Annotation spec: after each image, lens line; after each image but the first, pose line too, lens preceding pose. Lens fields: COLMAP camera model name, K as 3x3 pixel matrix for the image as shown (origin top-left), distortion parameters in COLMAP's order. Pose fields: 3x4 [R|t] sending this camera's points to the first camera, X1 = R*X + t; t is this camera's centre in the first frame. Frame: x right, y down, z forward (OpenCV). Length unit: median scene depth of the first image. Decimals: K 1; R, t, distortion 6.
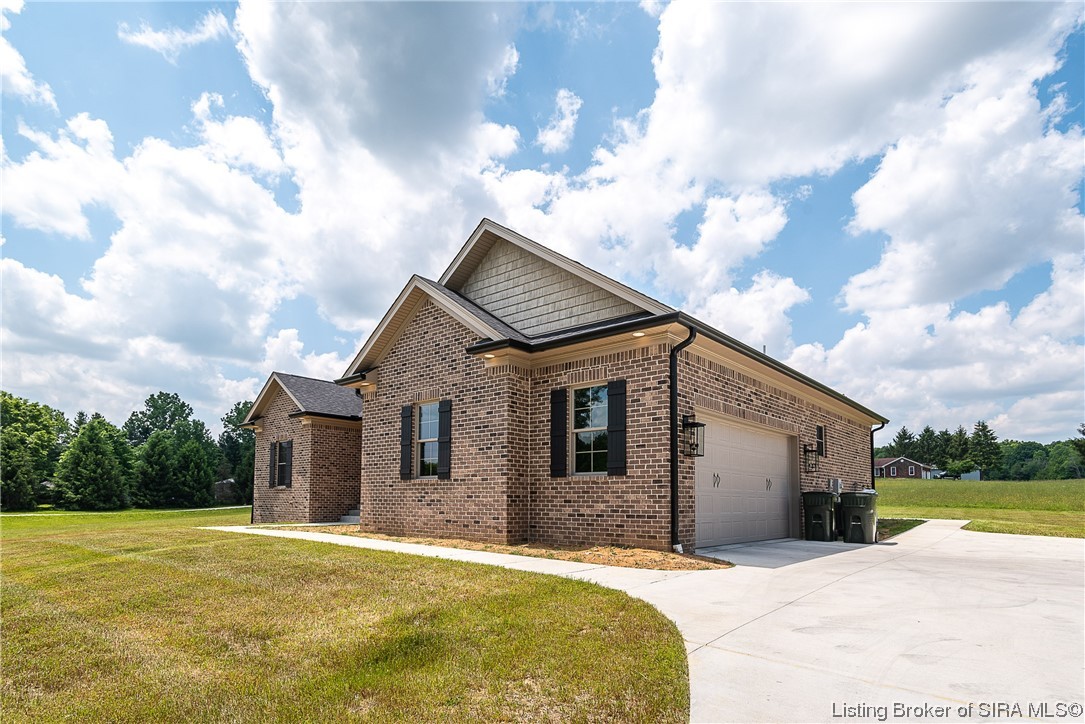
lens RADIAL K [[586.7, 0, 578.1], [0, 586.7, 482.6], [0, 0, 1]] dist [-0.011141, 0.000551]
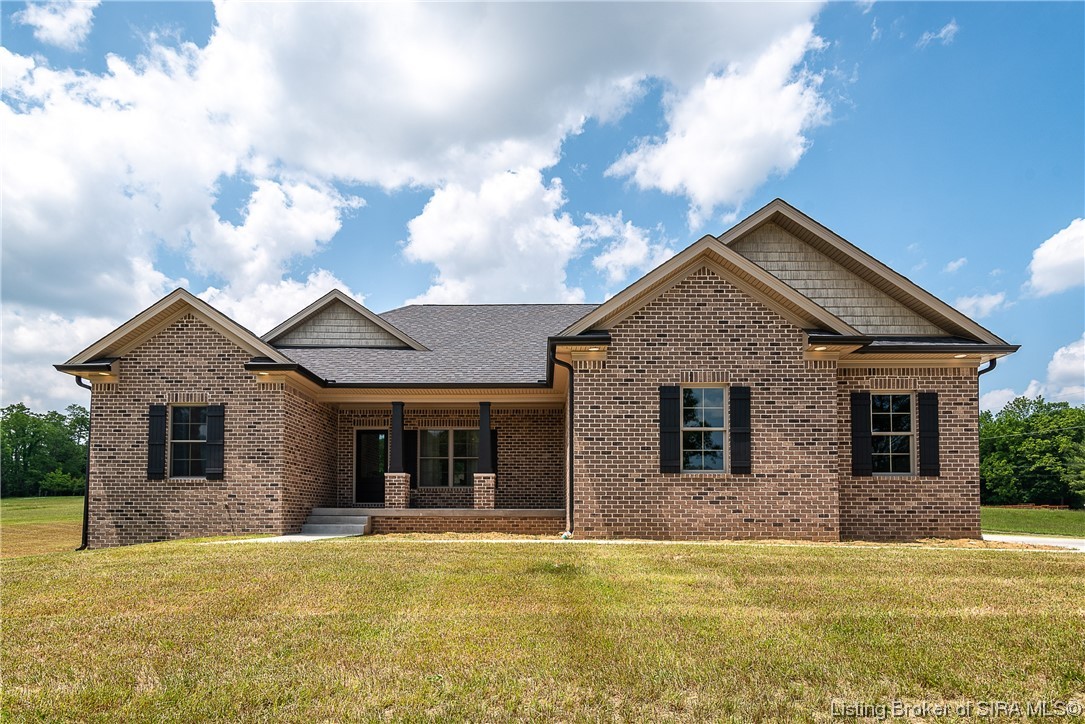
lens RADIAL K [[602.9, 0, 549.3], [0, 602.9, 498.7], [0, 0, 1]] dist [0.011081, -0.009963]
pose [[0.777986, 0.014316, 0.628119, -0.128677], [-0.017279, 0.999850, -0.001387, 0.004741], [-0.628044, -0.009774, 0.778116, 0.057258]]
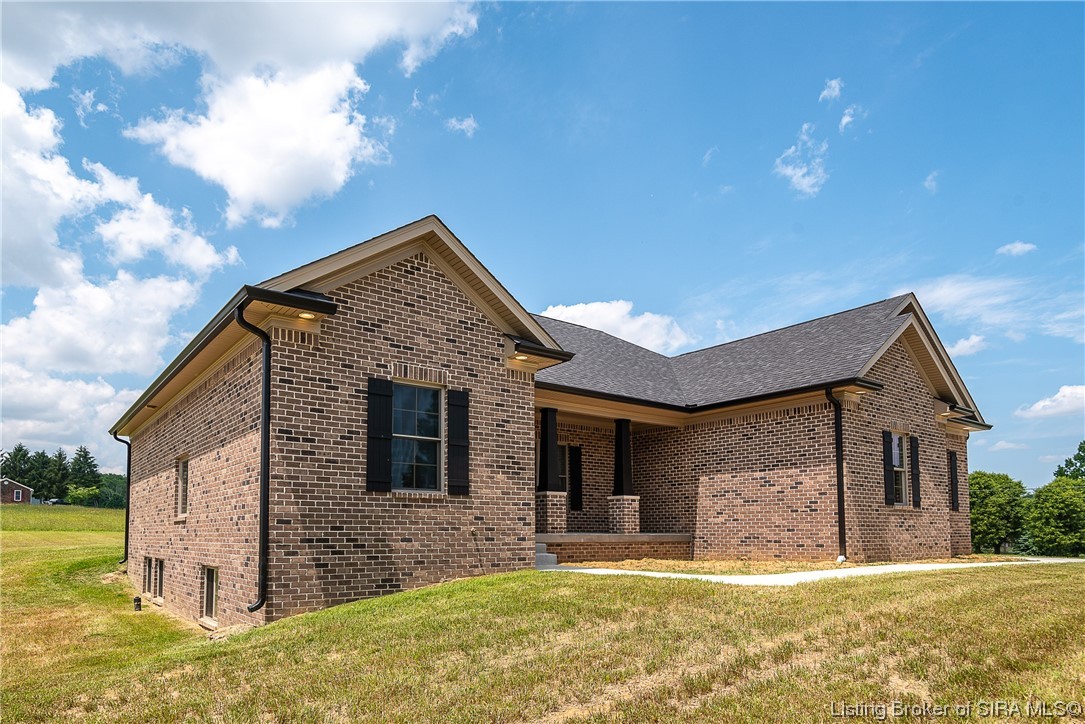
lens RADIAL K [[624.5, 0, 489.1], [0, 624.5, 494.4], [0, 0, 1]] dist [0.014365, -0.001449]
pose [[0.268008, 0.054473, 0.961876, -0.195623], [-0.027108, 0.998431, -0.048991, 0.006221], [-0.963035, -0.012944, 0.269064, 0.177674]]
